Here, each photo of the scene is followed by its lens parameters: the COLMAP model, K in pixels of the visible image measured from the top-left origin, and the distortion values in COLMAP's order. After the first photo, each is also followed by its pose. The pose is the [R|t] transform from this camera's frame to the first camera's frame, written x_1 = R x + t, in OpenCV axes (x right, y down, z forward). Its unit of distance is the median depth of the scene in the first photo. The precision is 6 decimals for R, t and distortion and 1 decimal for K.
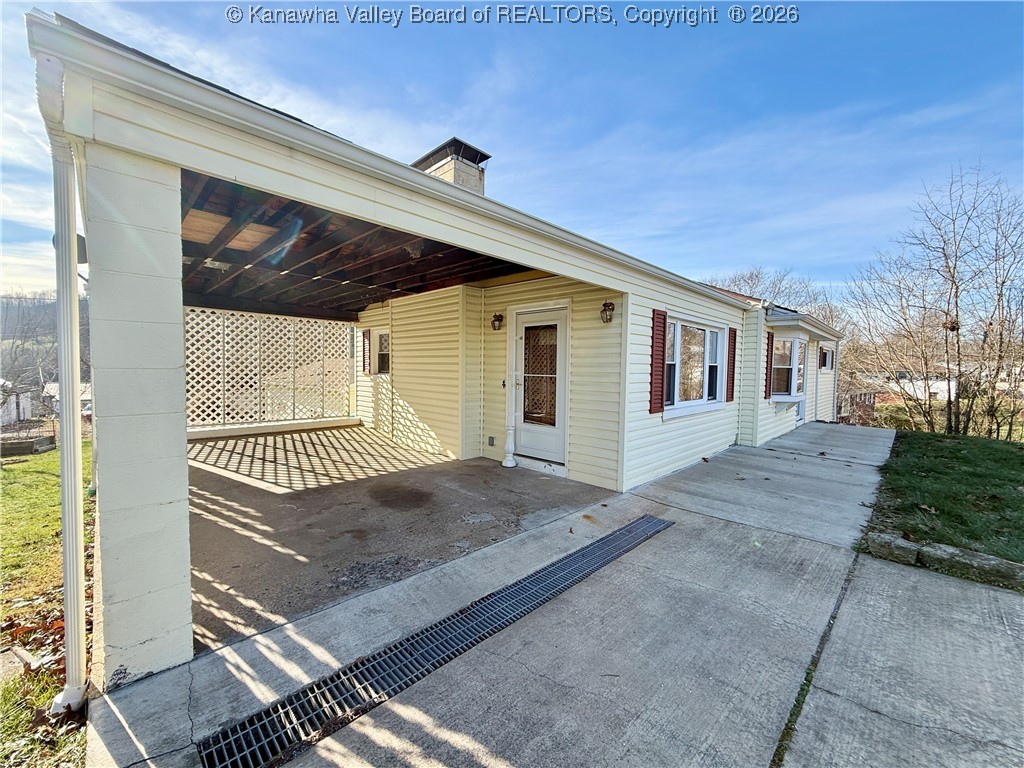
lens RADIAL K [[407.5, 0, 513.3], [0, 407.5, 382.5], [0, 0, 1]] dist [-0.000676, -0.000153]
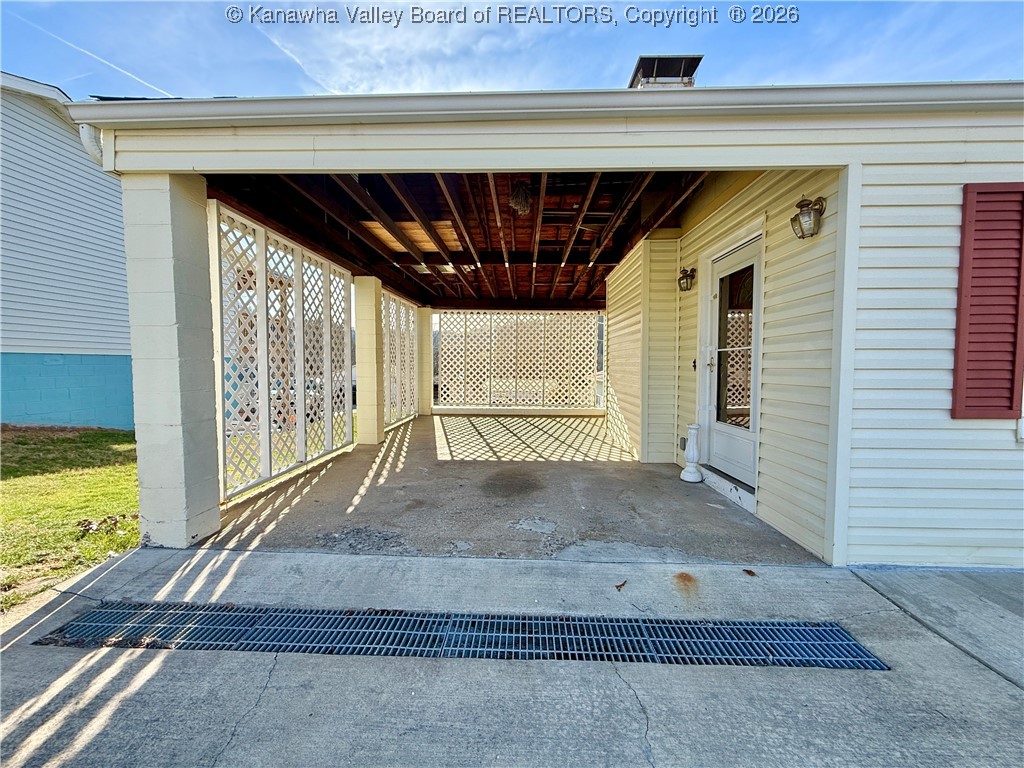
lens RADIAL K [[407.5, 0, 511.9], [0, 407.5, 384.2], [0, 0, 1]] dist [-0.000676, -0.000153]
pose [[0.679544, 0.020971, -0.733335, 0.437753], [-0.020831, 0.999740, 0.009287, 0.058045], [0.733339, 0.008965, 0.679804, 0.434674]]
